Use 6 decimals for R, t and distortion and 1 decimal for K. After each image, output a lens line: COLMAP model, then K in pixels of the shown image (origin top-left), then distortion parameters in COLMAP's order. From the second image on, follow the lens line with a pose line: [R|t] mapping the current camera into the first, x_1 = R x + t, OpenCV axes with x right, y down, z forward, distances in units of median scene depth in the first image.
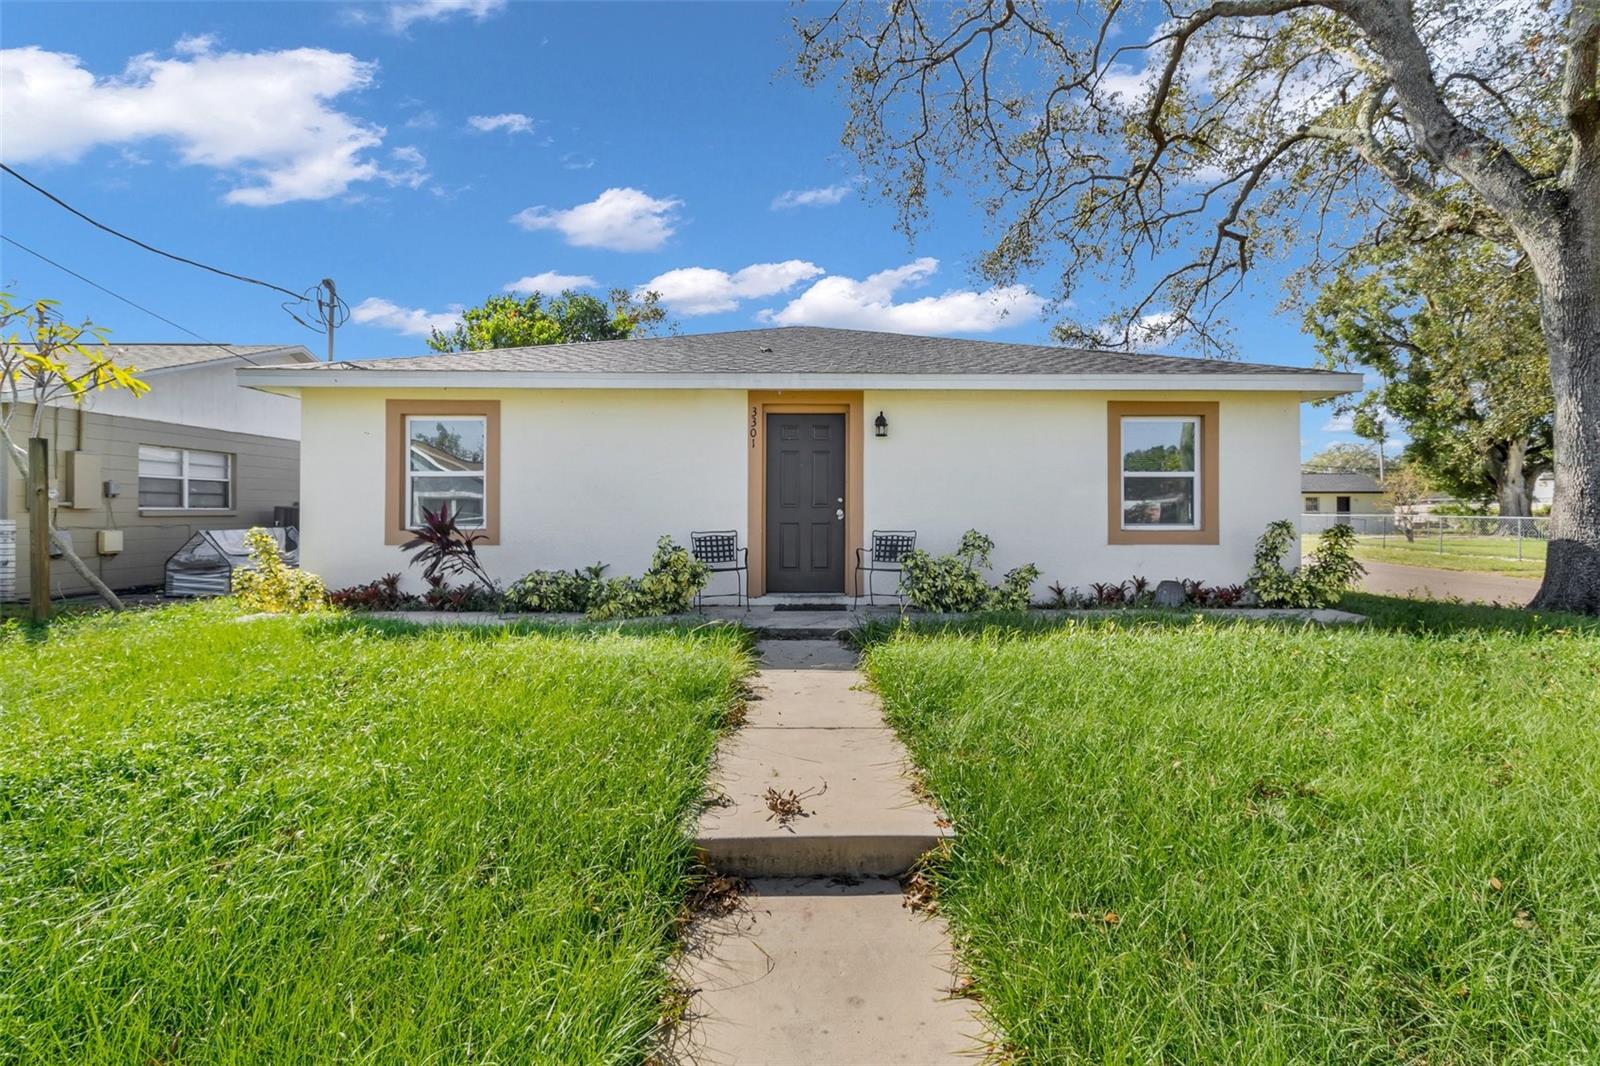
lens RADIAL K [[775.7, 0, 813.7], [0, 775.7, 506.5], [0, 0, 1]] dist [-0.000462, -0.000062]
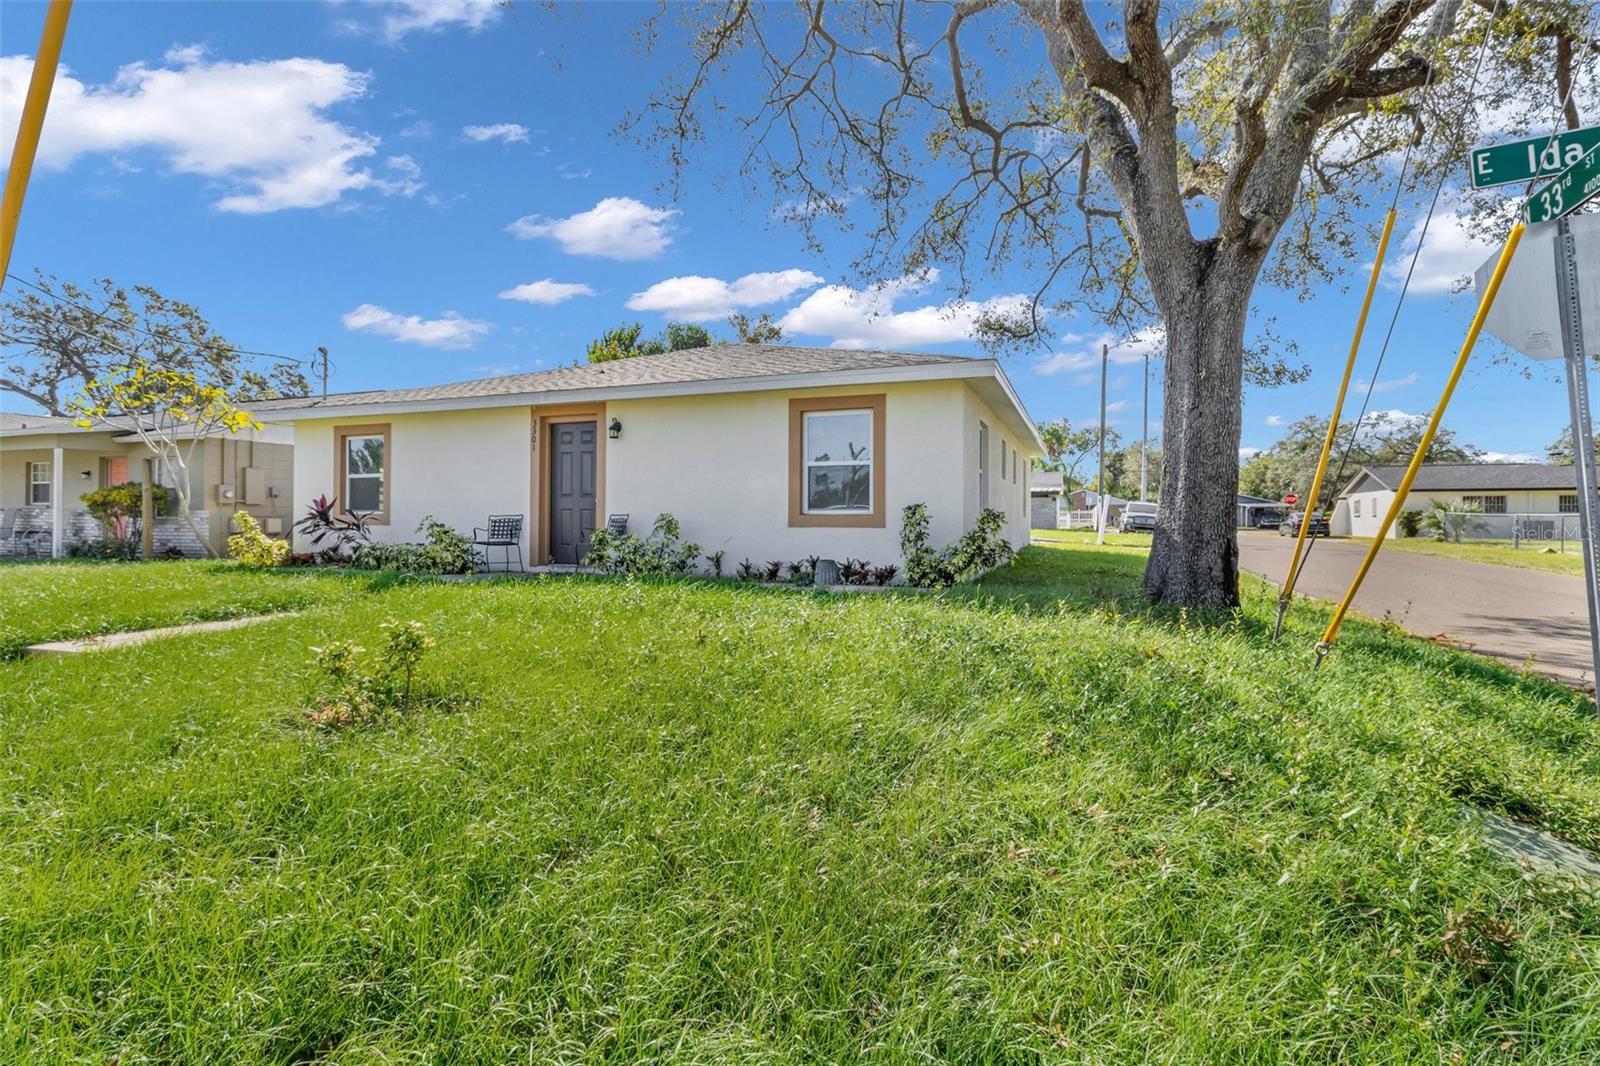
lens RADIAL K [[775.7, 0, 813.7], [0, 775.7, 506.5], [0, 0, 1]] dist [-0.000462, -0.000062]
pose [[0.927908, -0.004856, -0.372777, 0.838731], [-0.001206, 0.999871, -0.016028, 0.038176], [0.372807, 0.015322, 0.927782, -0.031974]]
